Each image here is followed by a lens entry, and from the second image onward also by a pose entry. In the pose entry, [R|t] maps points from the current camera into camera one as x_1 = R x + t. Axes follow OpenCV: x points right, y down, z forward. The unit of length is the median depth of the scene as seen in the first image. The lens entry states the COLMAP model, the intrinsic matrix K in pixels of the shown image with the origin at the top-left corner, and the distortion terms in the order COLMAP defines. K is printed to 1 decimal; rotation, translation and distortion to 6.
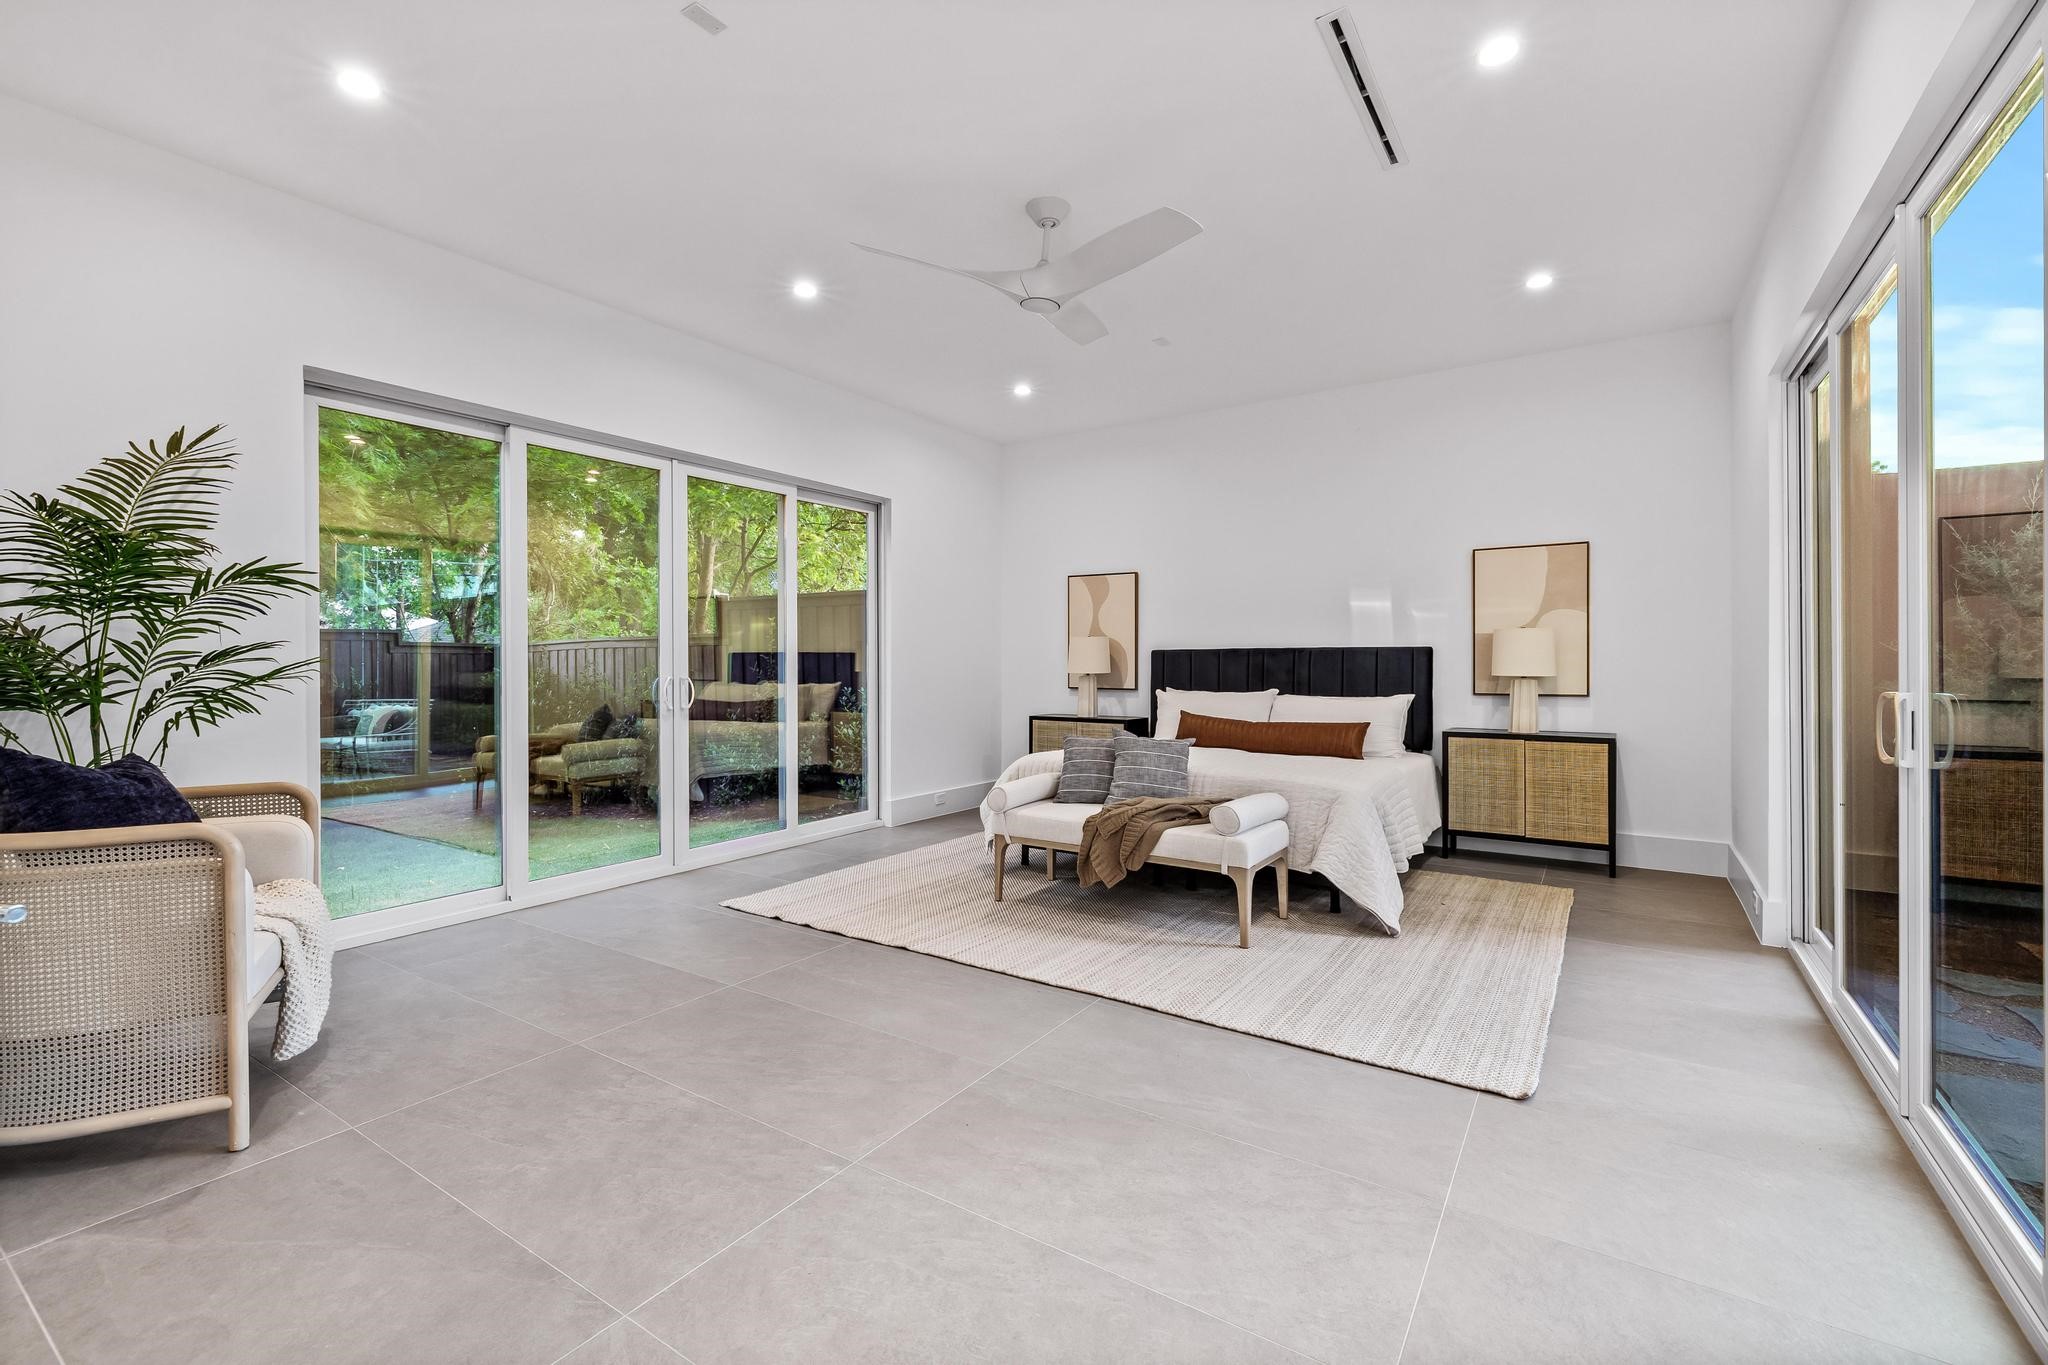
lens RADIAL K [[866.7, 0, 1025.4], [0, 866.7, 669.6], [0, 0, 1]] dist [0.003066, -0.000421]
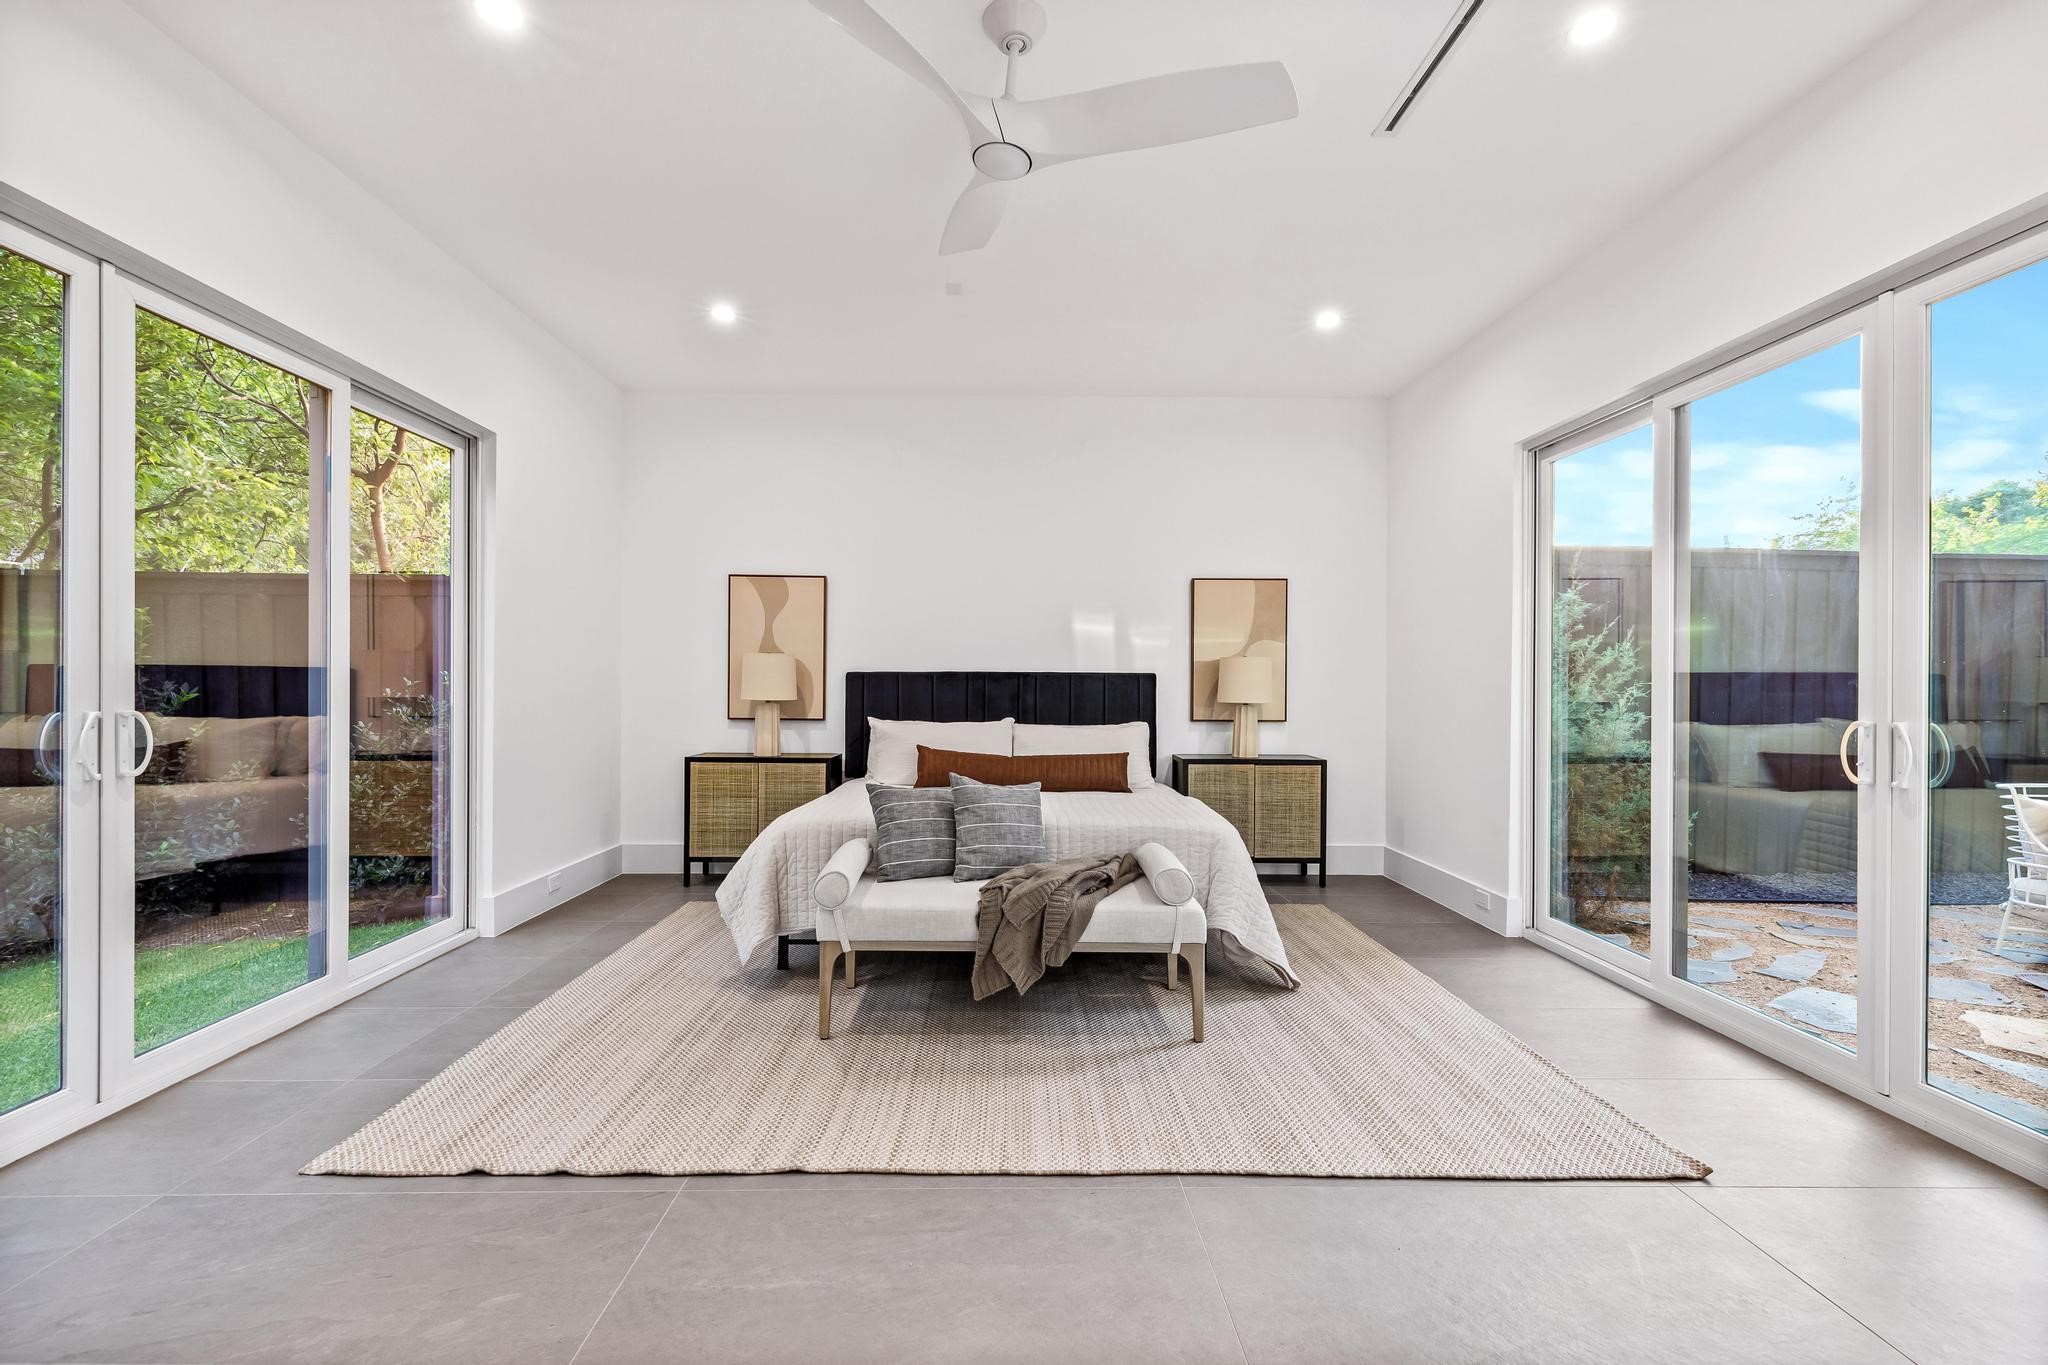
lens RADIAL K [[866.7, 0, 1022.7], [0, 866.7, 689.6], [0, 0, 1]] dist [0.003066, -0.000421]
pose [[0.827614, 0.005083, 0.561274, -0.249765], [-0.003106, 0.999985, -0.004476, -0.003323], [-0.561289, 0.001961, 0.827618, 0.306507]]
